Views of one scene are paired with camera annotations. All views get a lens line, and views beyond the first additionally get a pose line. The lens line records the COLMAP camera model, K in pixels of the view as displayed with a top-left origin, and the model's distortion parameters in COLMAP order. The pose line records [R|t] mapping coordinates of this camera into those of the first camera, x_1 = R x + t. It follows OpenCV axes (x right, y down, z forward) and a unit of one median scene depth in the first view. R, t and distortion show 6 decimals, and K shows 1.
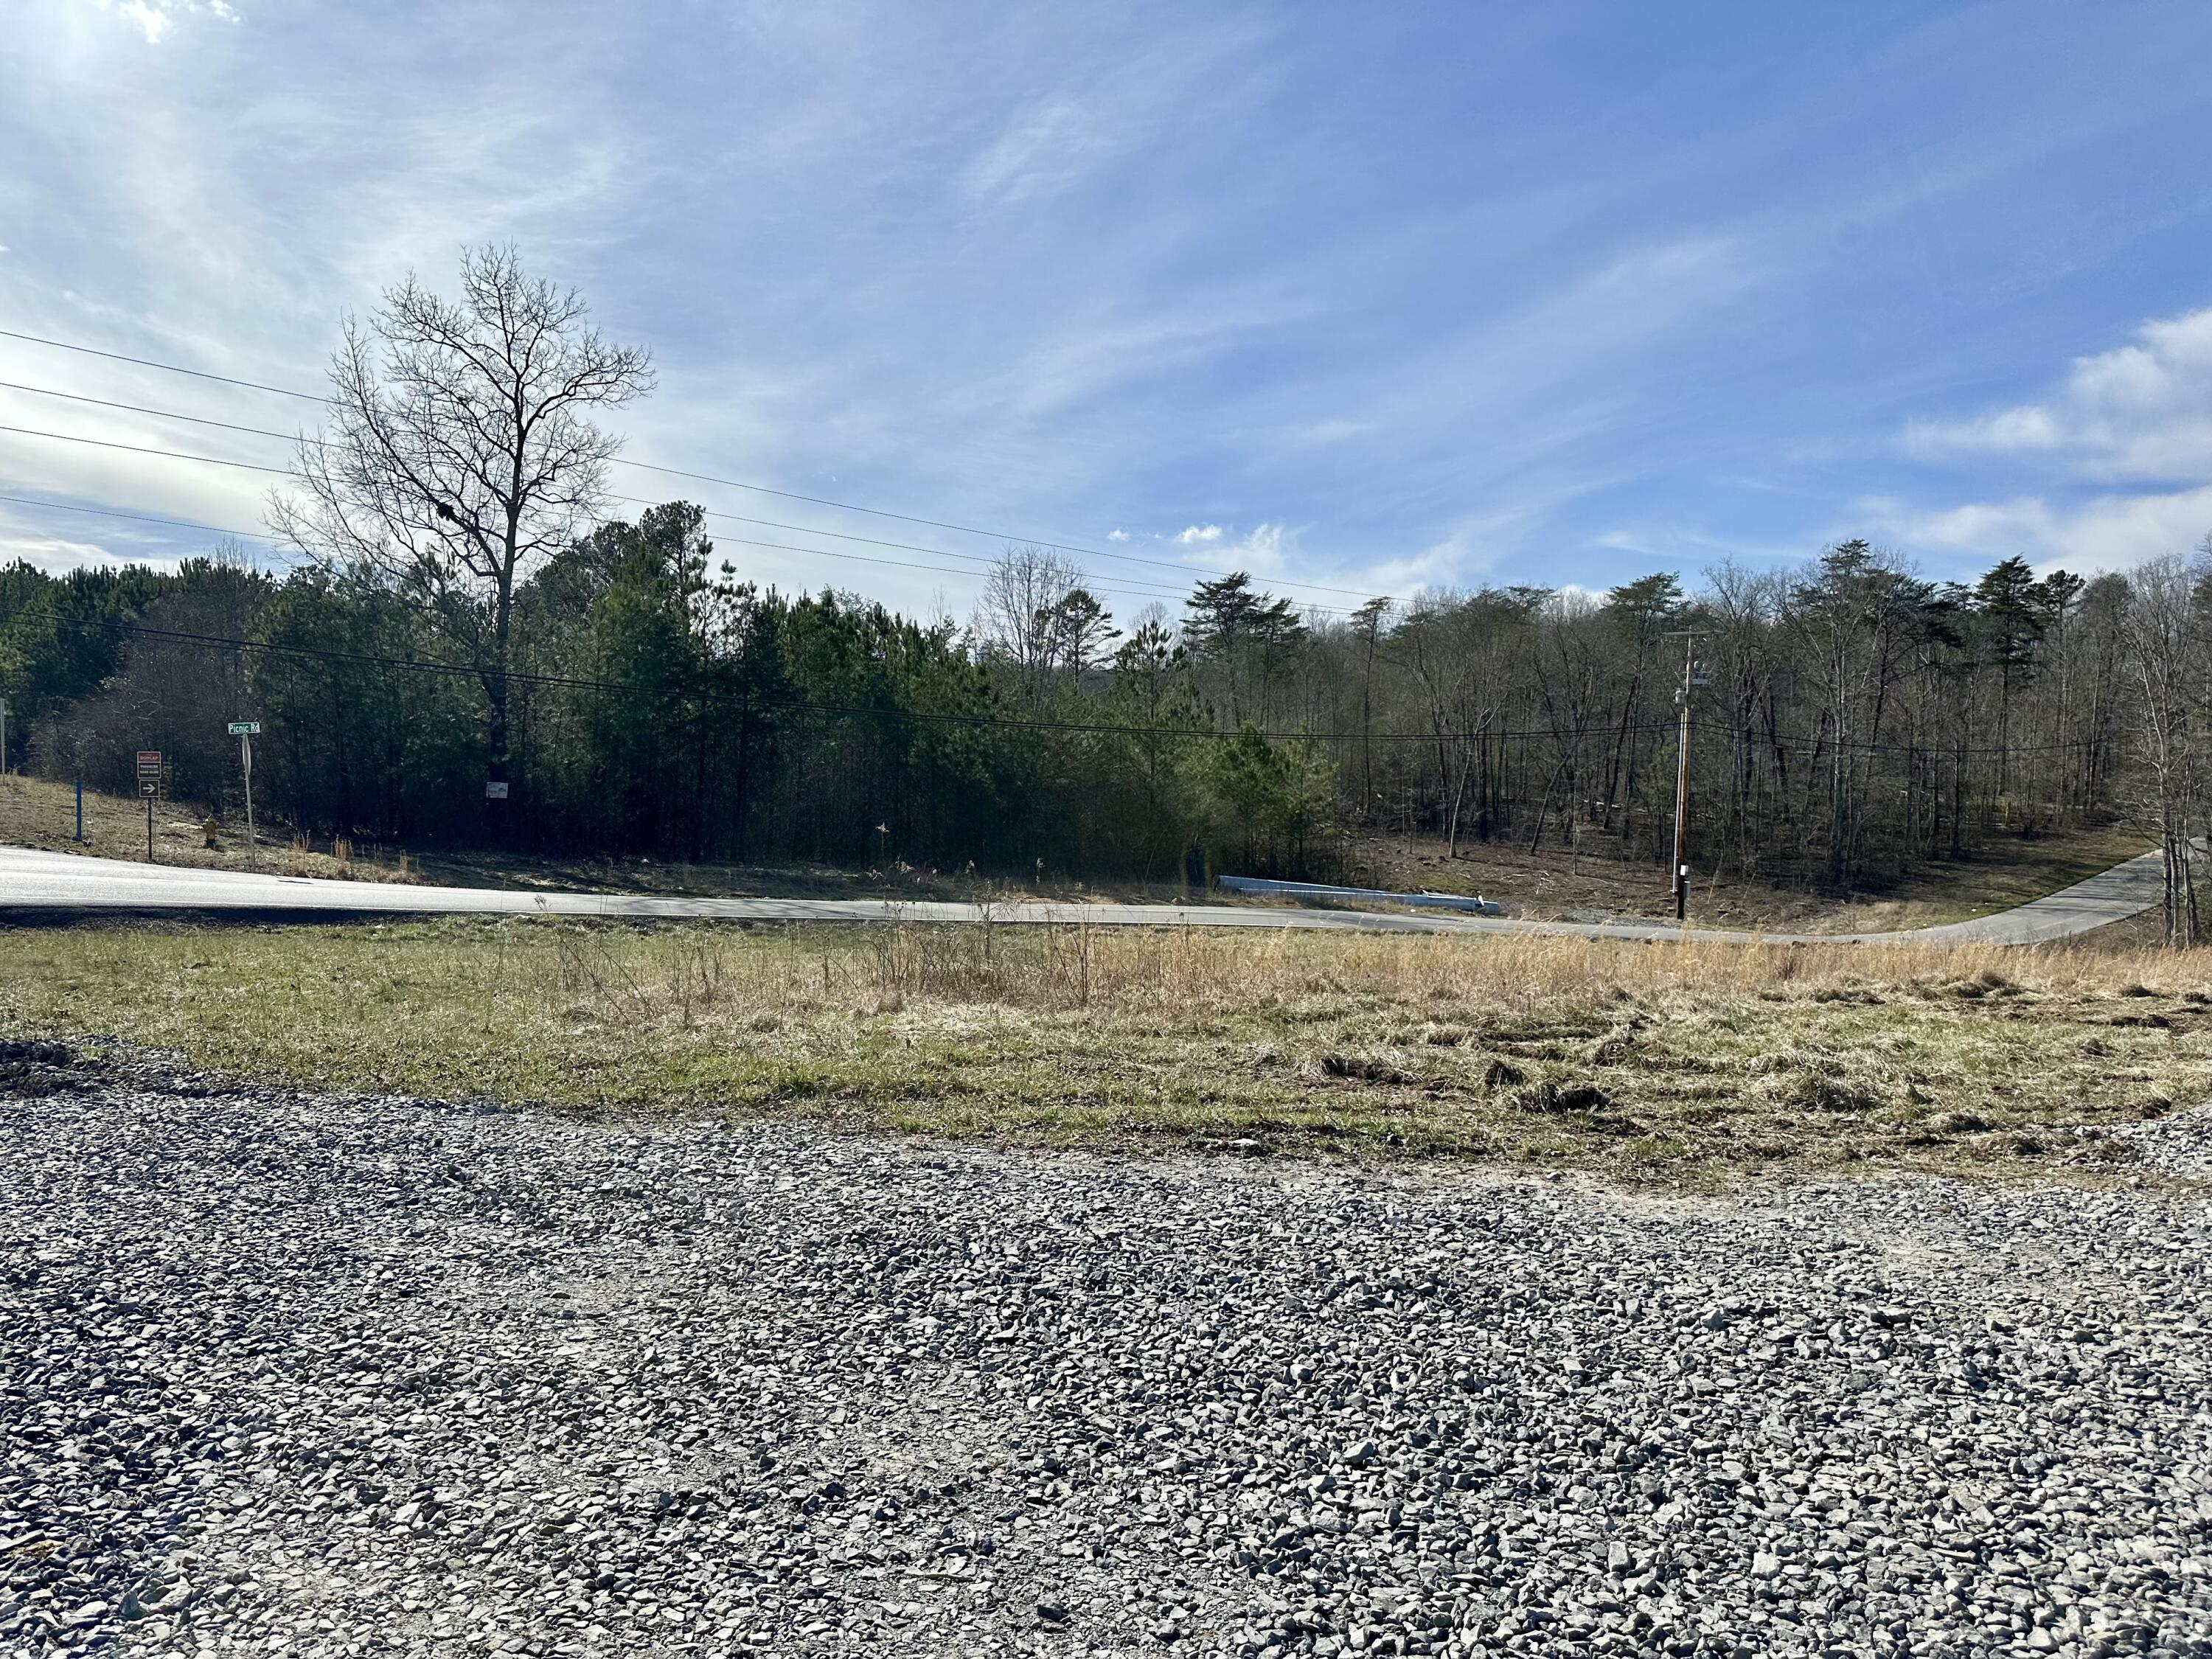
lens RADIAL K [[1565.7, 0, 1100.9], [0, 1565.7, 848.9], [0, 0, 1]] dist [0.037886, -0.036074]
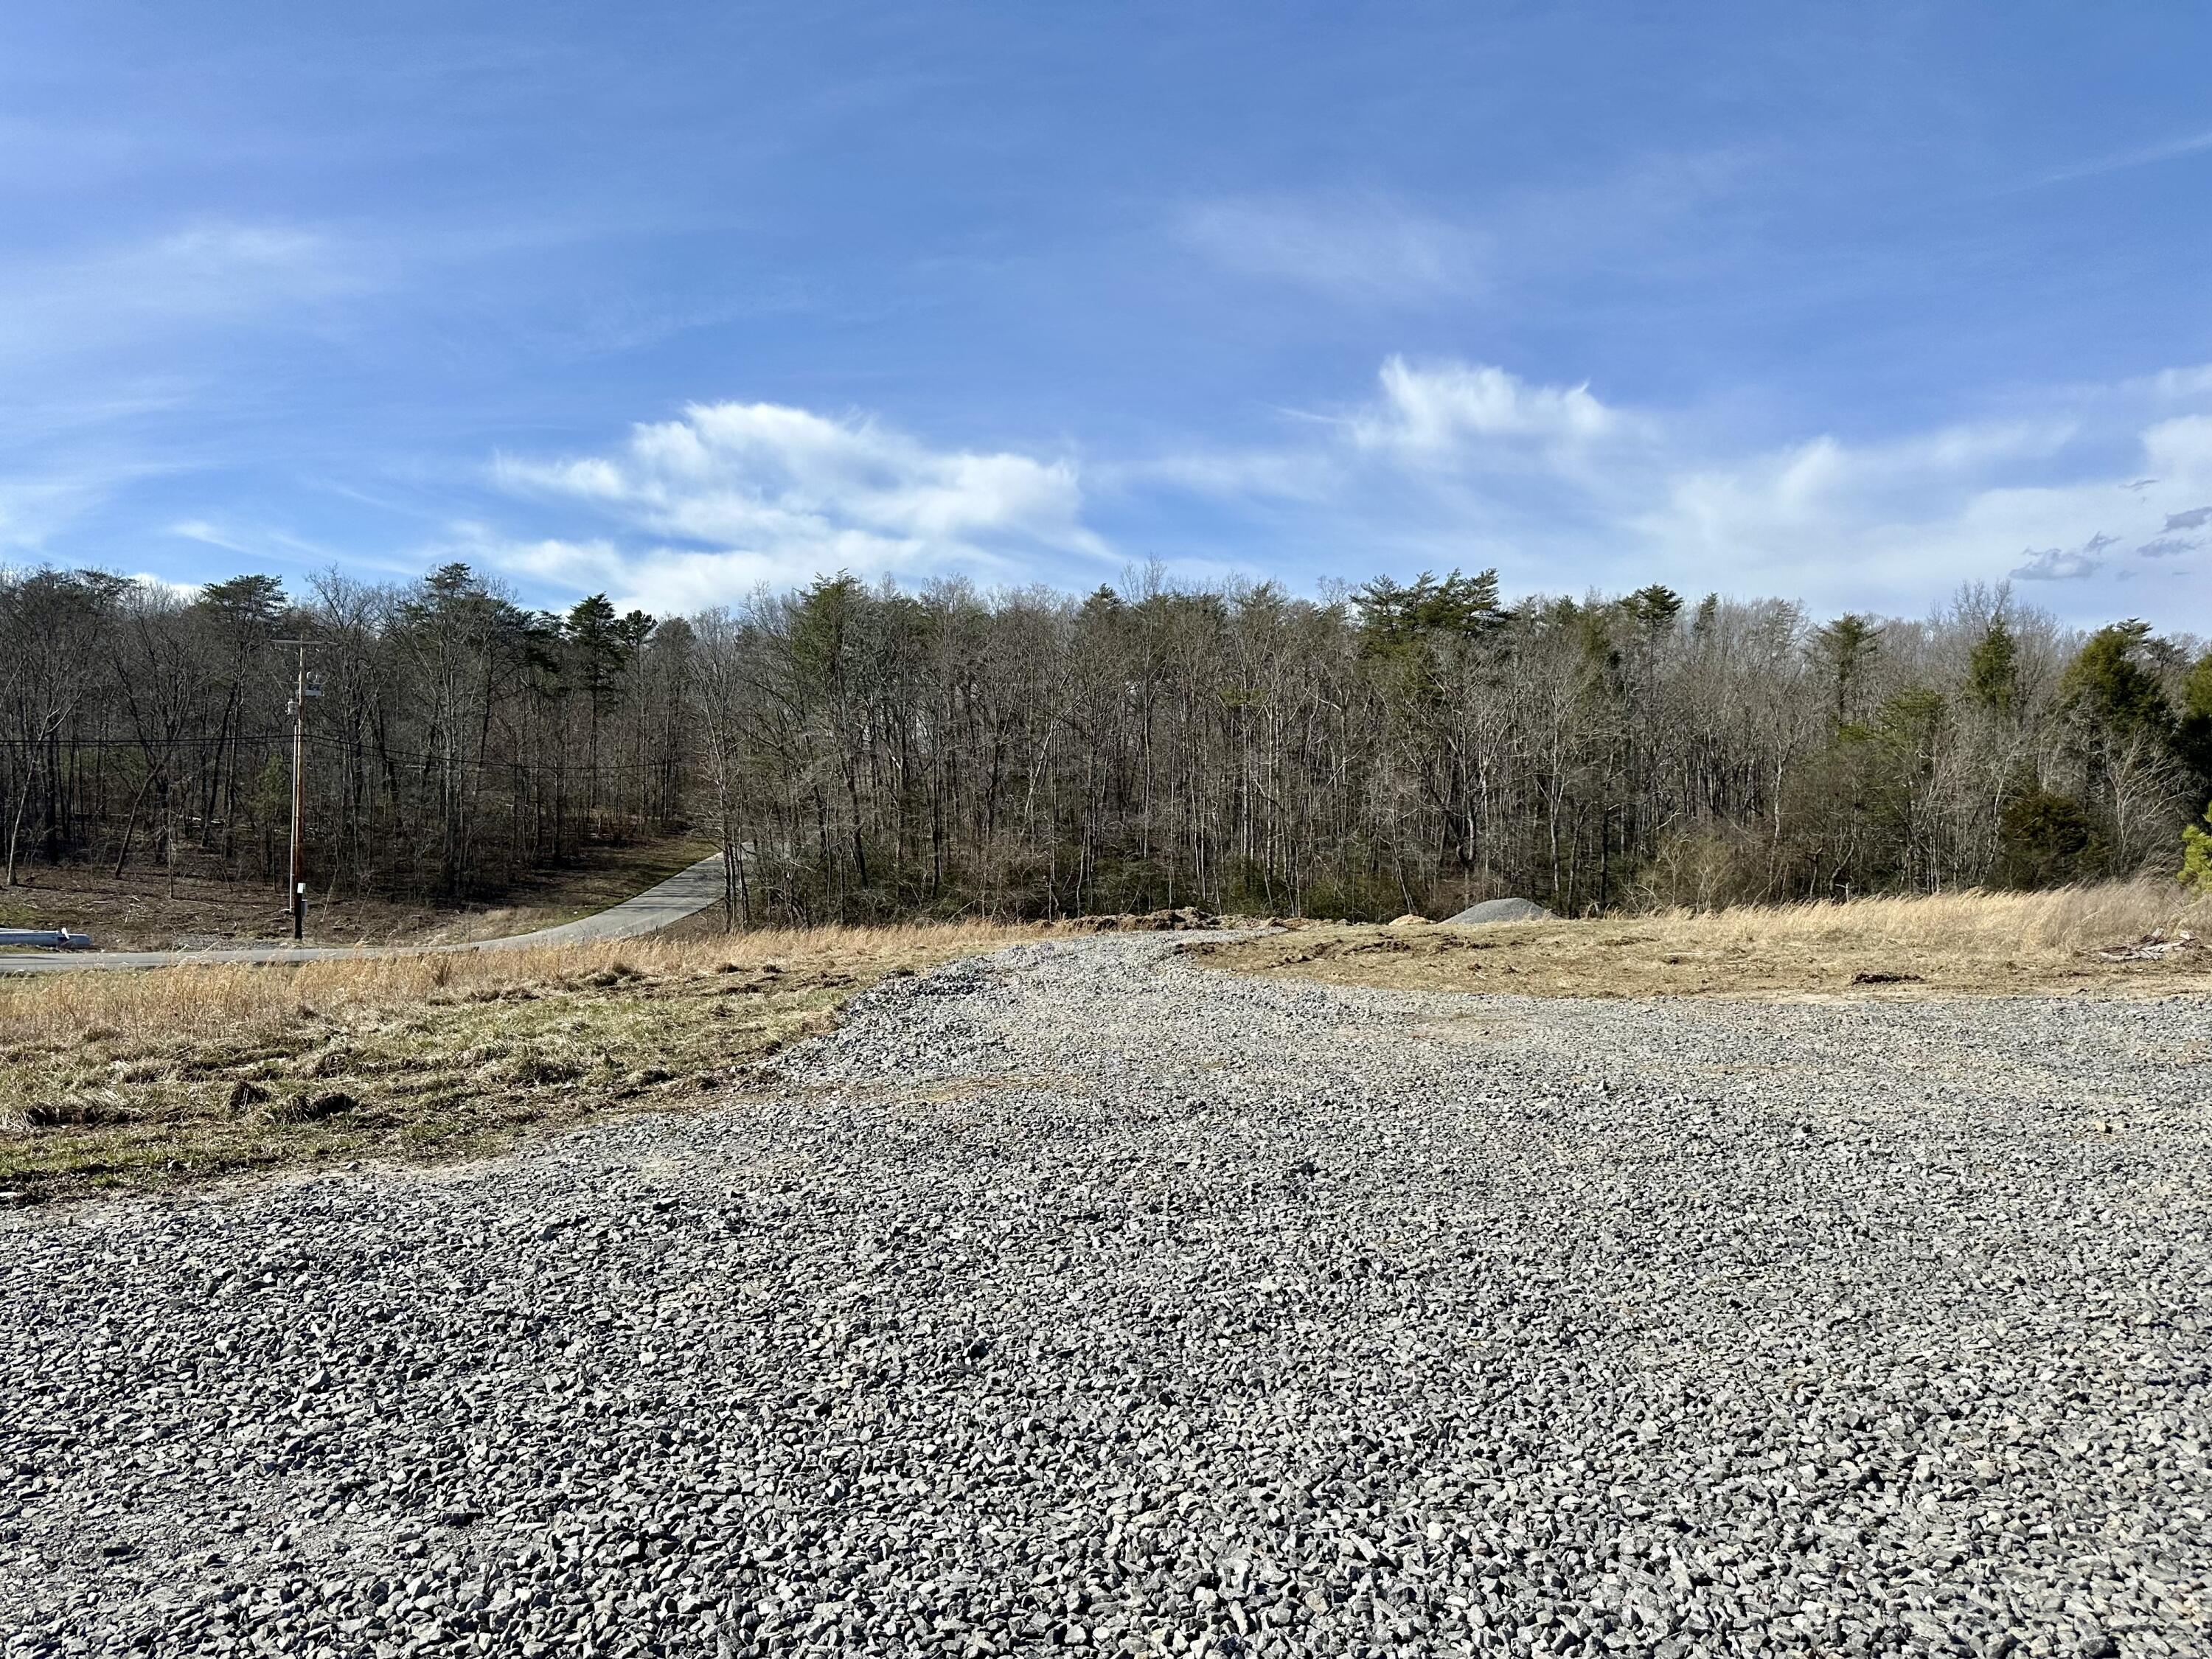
lens RADIAL K [[1569.4, 0, 1106.0], [0, 1569.4, 829.5], [0, 0, 1]] dist [0.019906, -0.003564]
pose [[0.669962, -0.016980, 0.742201, -0.151890], [0.032197, 0.999462, -0.006198, -0.003418], [-0.741697, 0.028049, 0.670149, -0.122293]]
